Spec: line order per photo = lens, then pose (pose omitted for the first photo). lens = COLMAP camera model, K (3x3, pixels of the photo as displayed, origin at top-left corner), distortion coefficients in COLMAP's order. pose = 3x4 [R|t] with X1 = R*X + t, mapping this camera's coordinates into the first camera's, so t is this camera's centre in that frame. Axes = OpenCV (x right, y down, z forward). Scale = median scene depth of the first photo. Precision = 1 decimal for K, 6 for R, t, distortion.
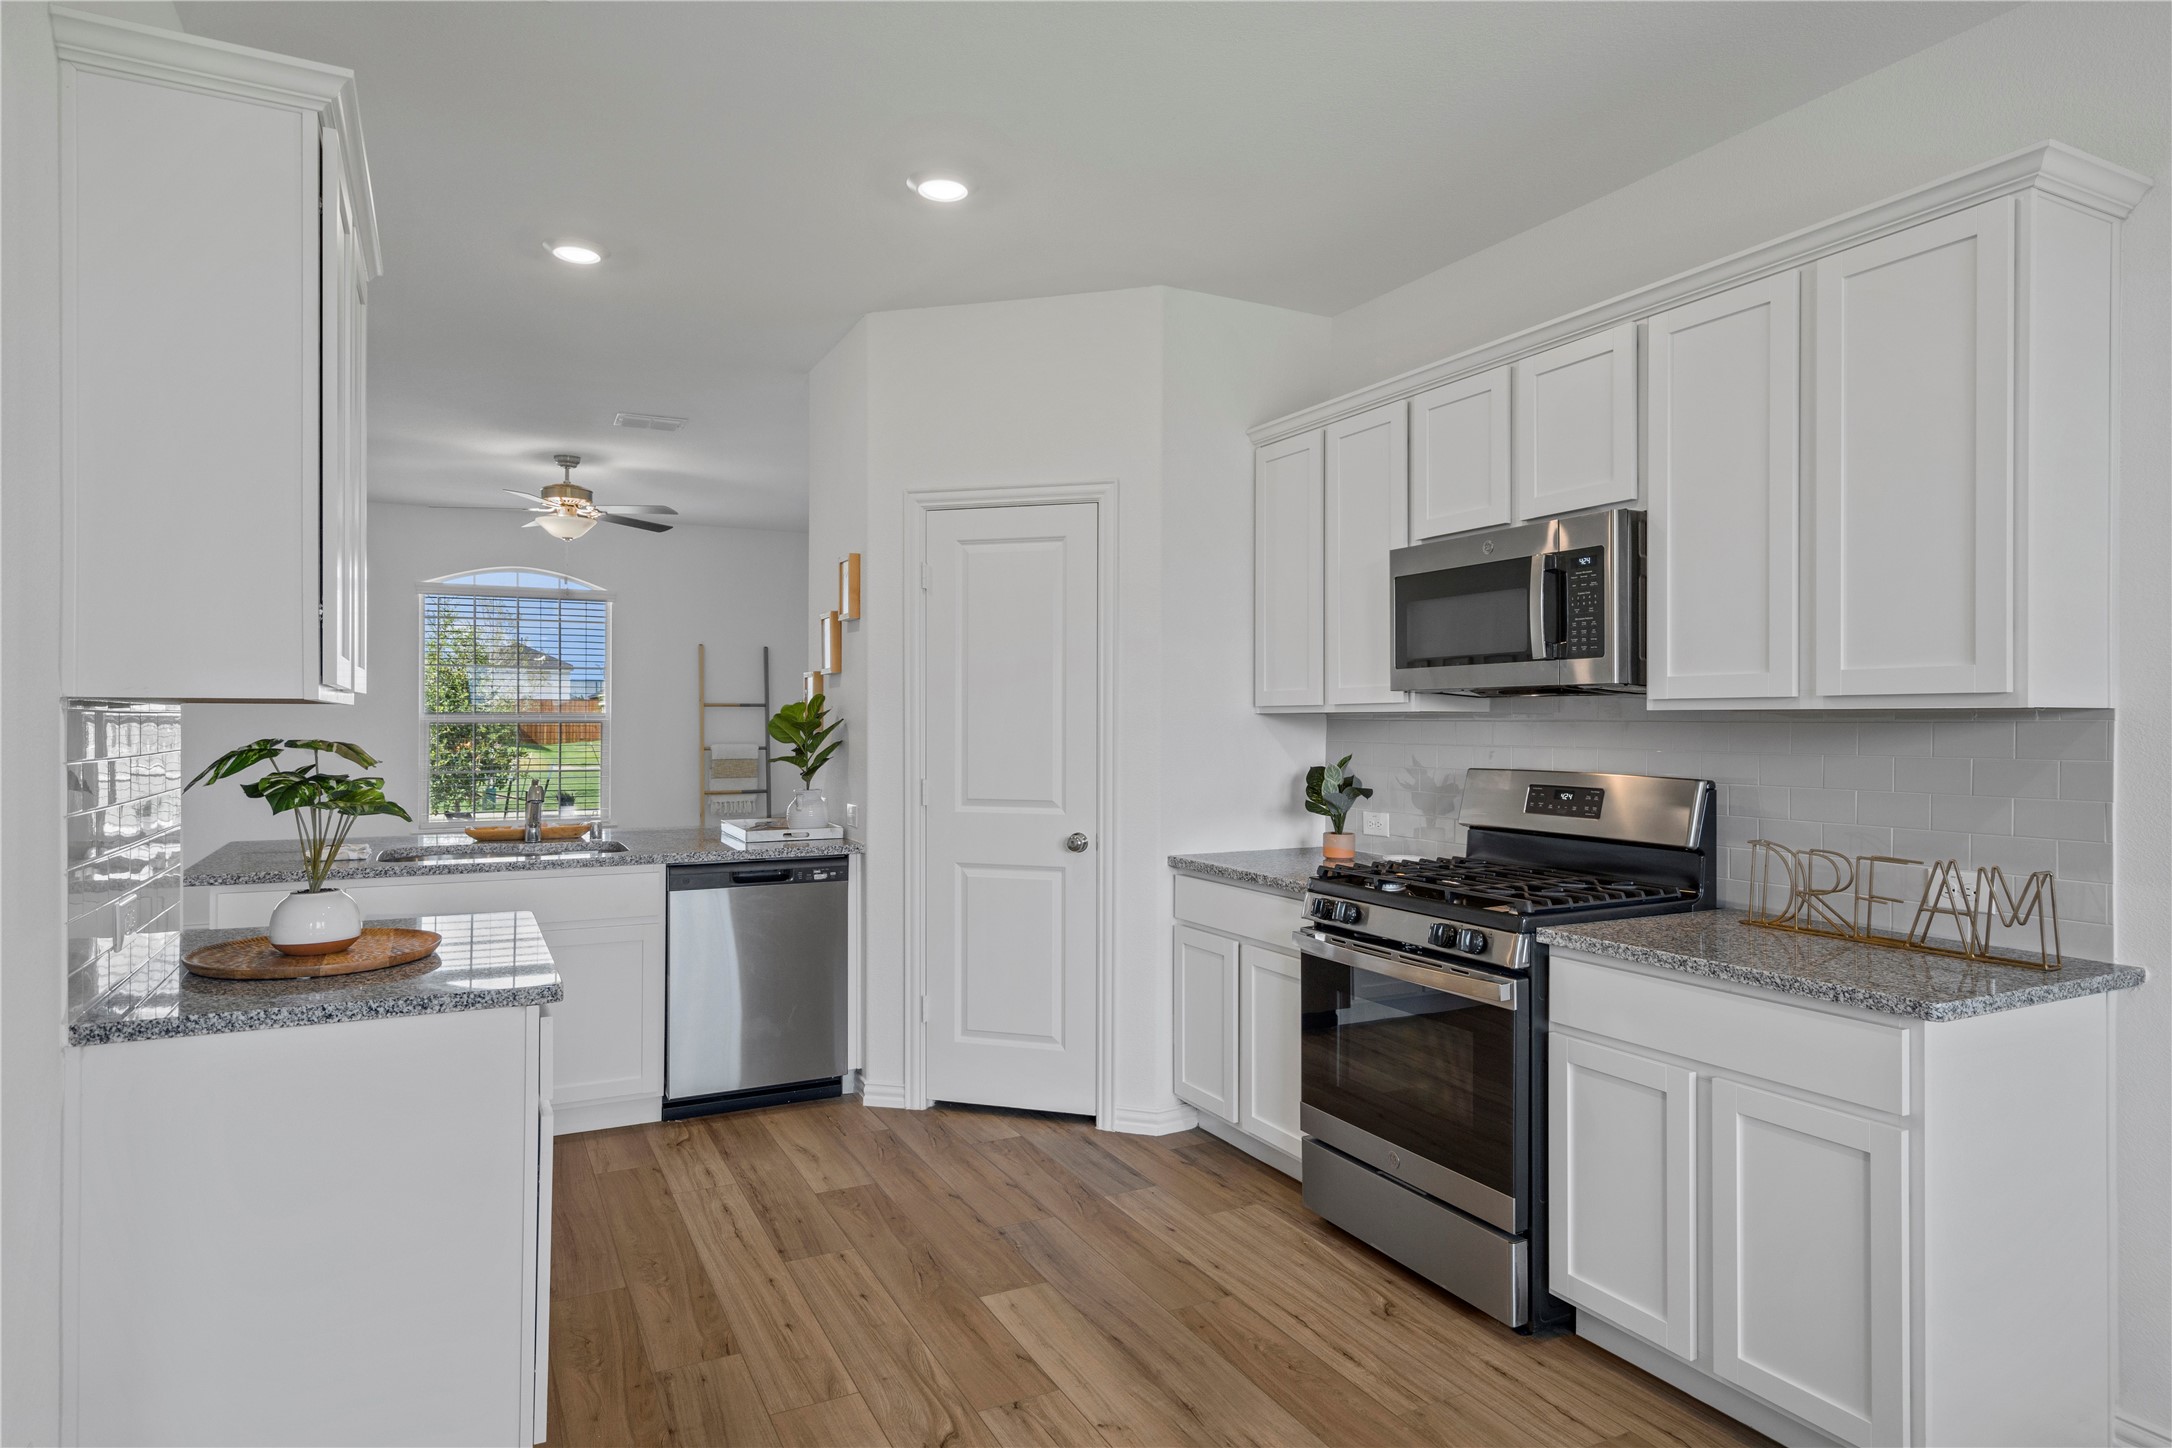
lens RADIAL K [[1220.9, 0, 1098.3], [0, 1220.9, 721.5], [0, 0, 1]] dist [0.009096, 0.000762]
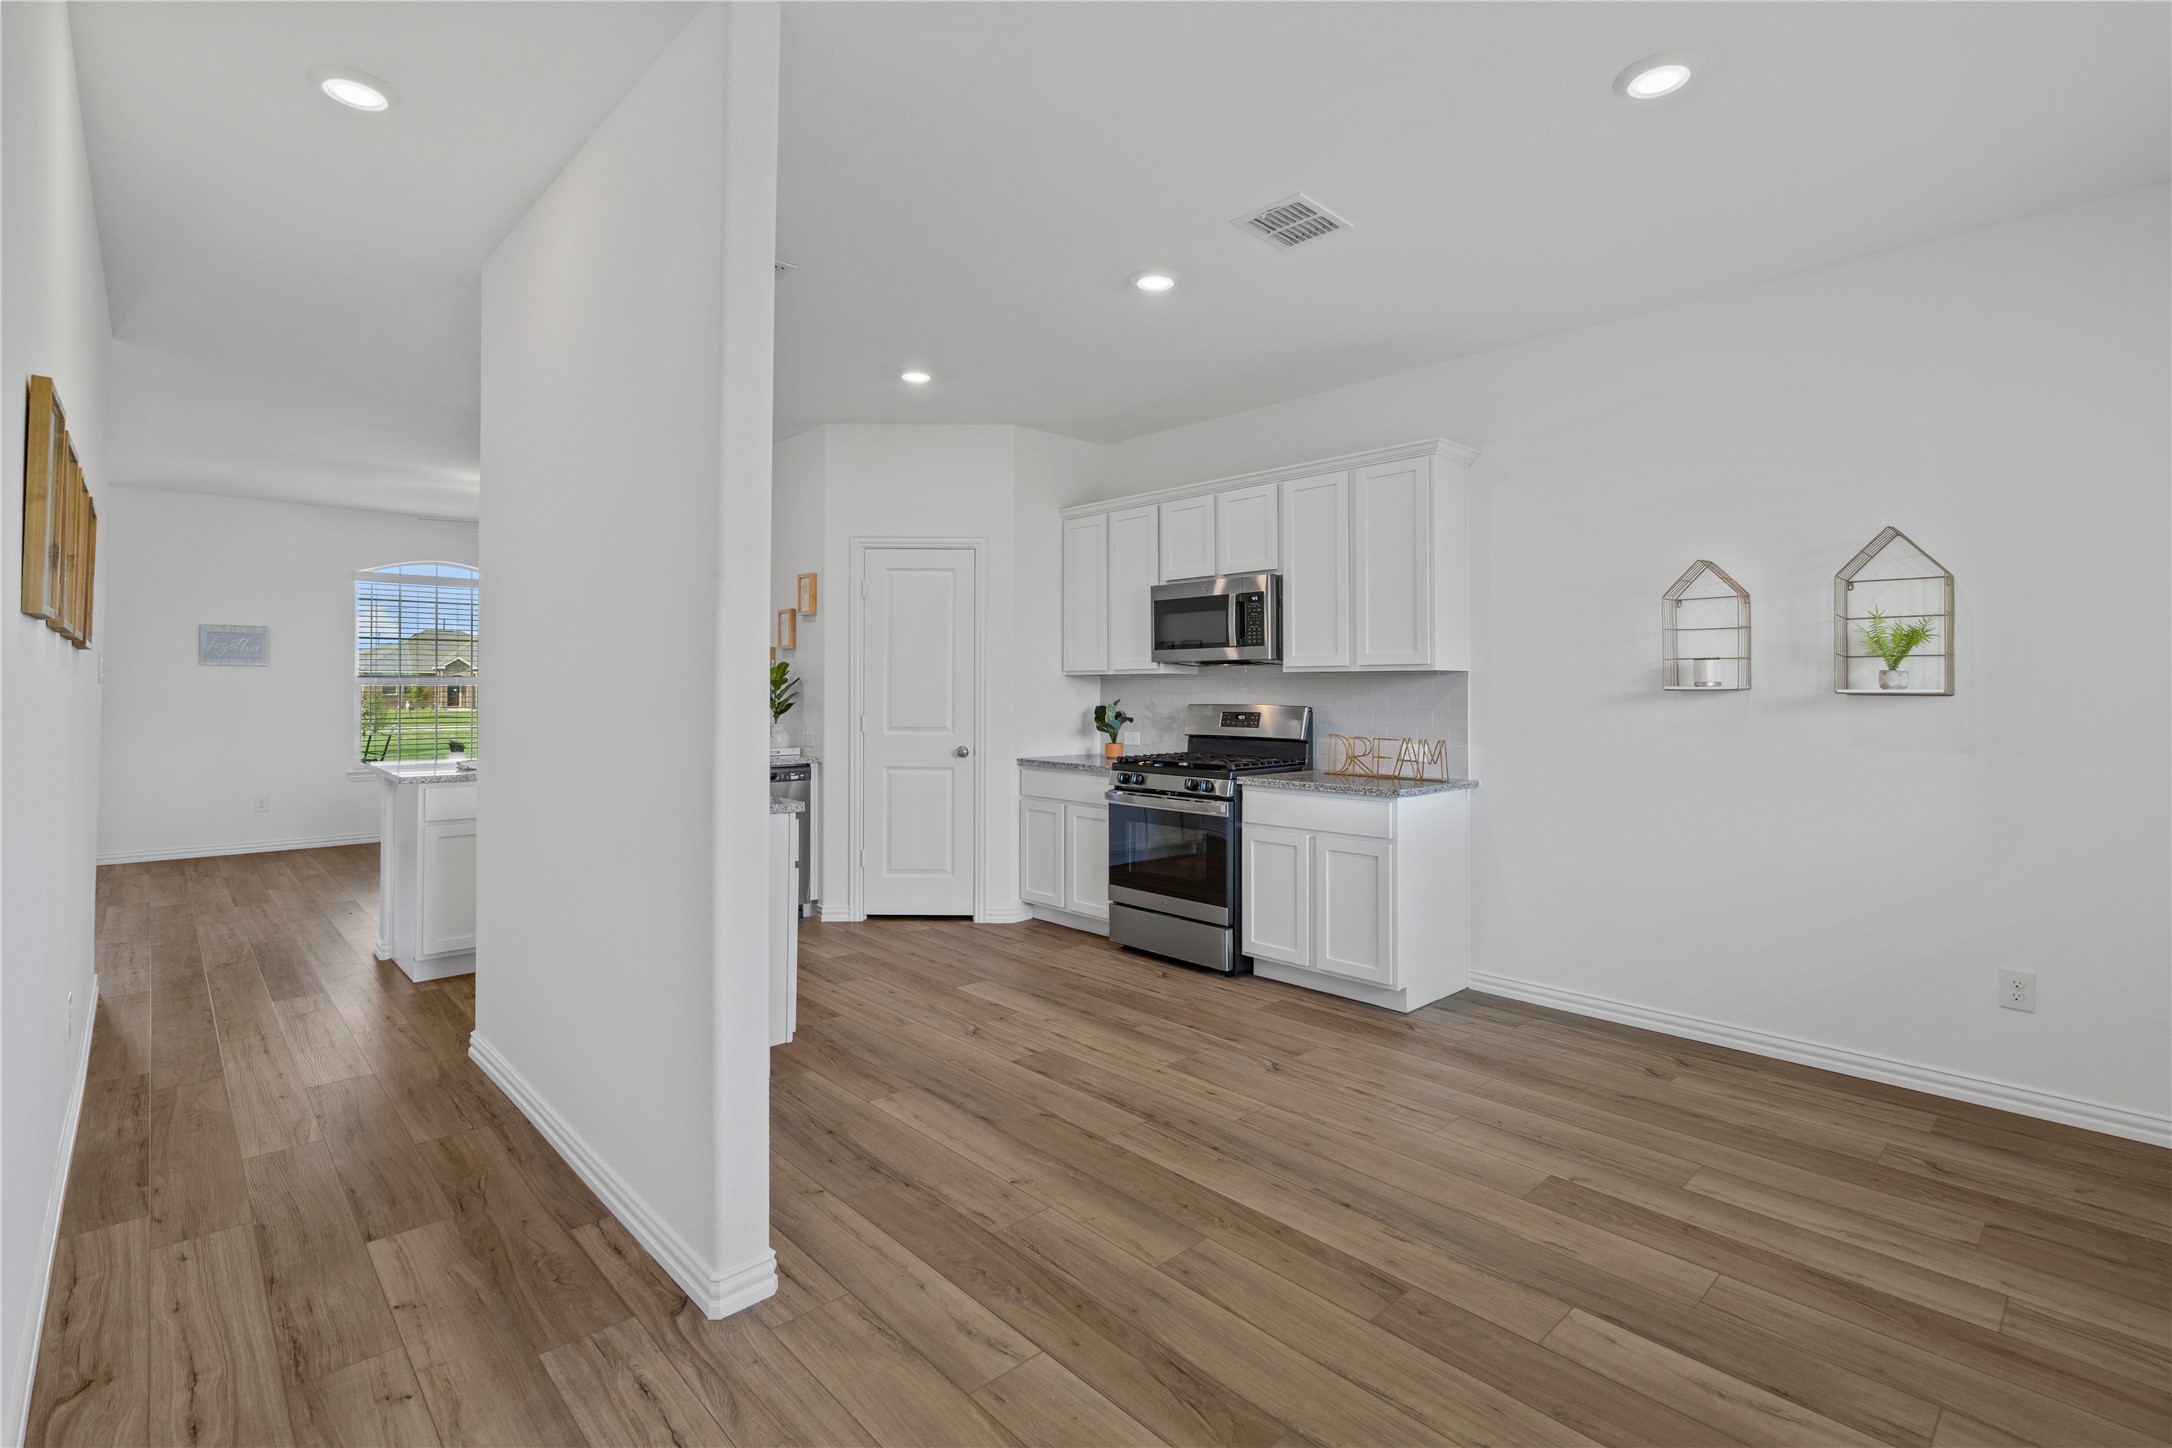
lens RADIAL K [[984.6, 0, 1097.2], [0, 984.6, 673.9], [0, 0, 1]] dist [-0.002903, 0.002869]
pose [[0.960720, 0.005756, 0.277461, -0.272870], [-0.001078, 0.999855, -0.017010, 0.019346], [-0.277518, 0.016042, 0.960586, -0.441490]]
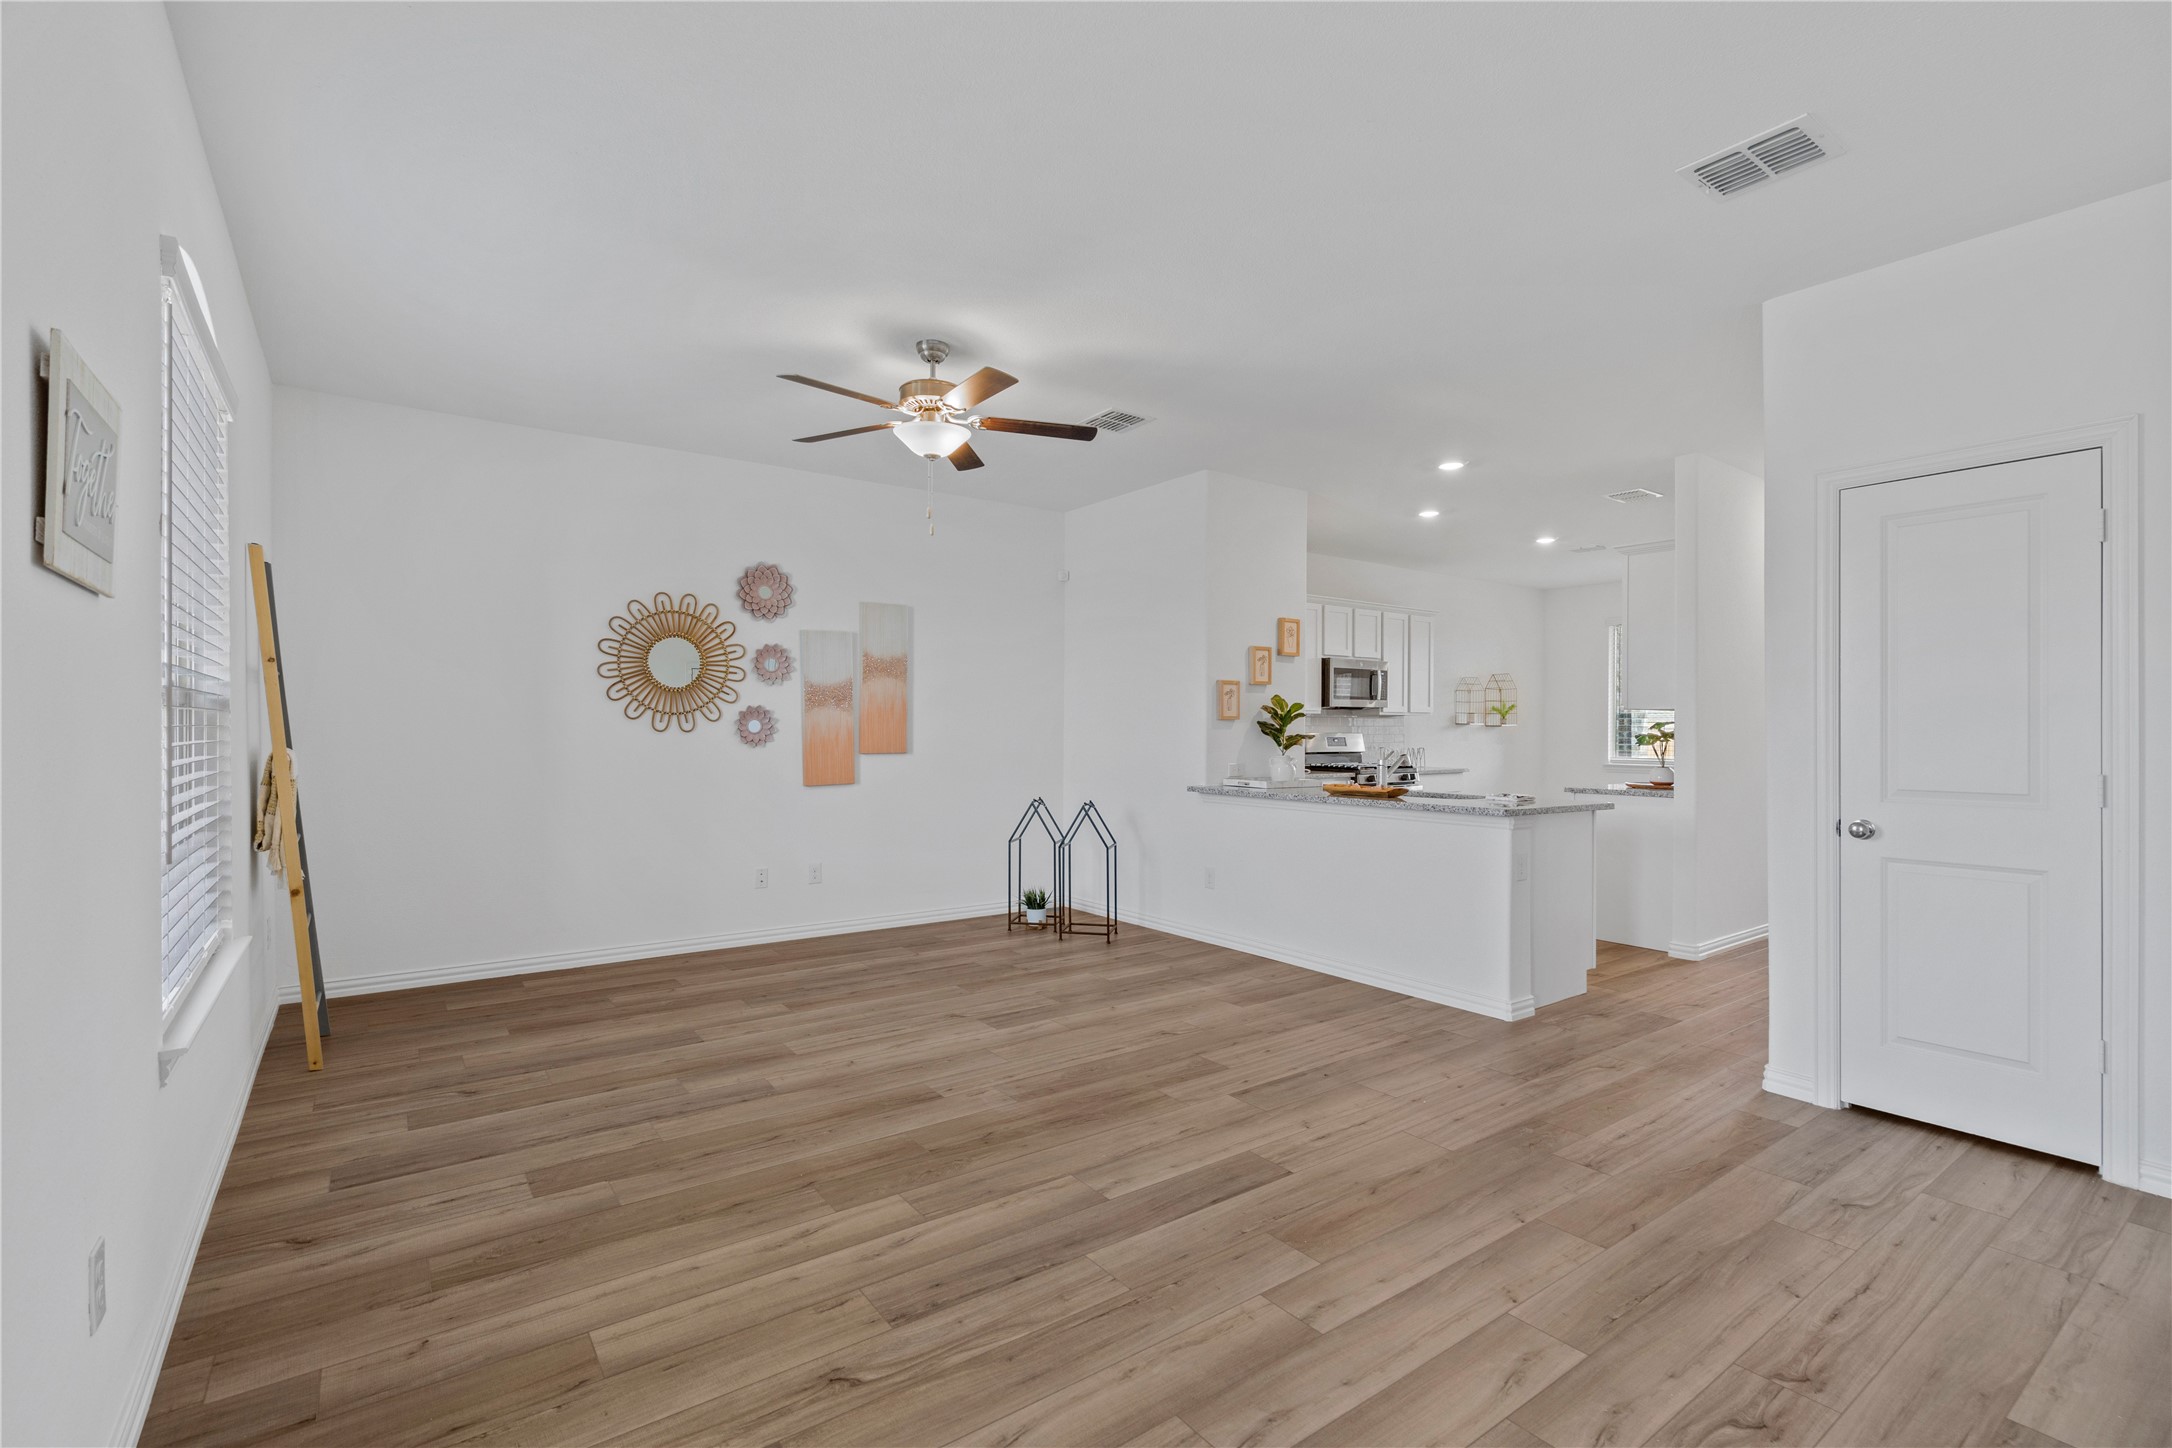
lens RADIAL K [[984.6, 0, 1096.4], [0, 984.6, 725.6], [0, 0, 1]] dist [-0.002903, 0.002869]
pose [[-0.155294, -0.004812, 0.987857, -2.131879], [-0.007134, 0.999968, 0.003749, 0.016962], [-0.987843, -0.006465, -0.155323, 2.056367]]
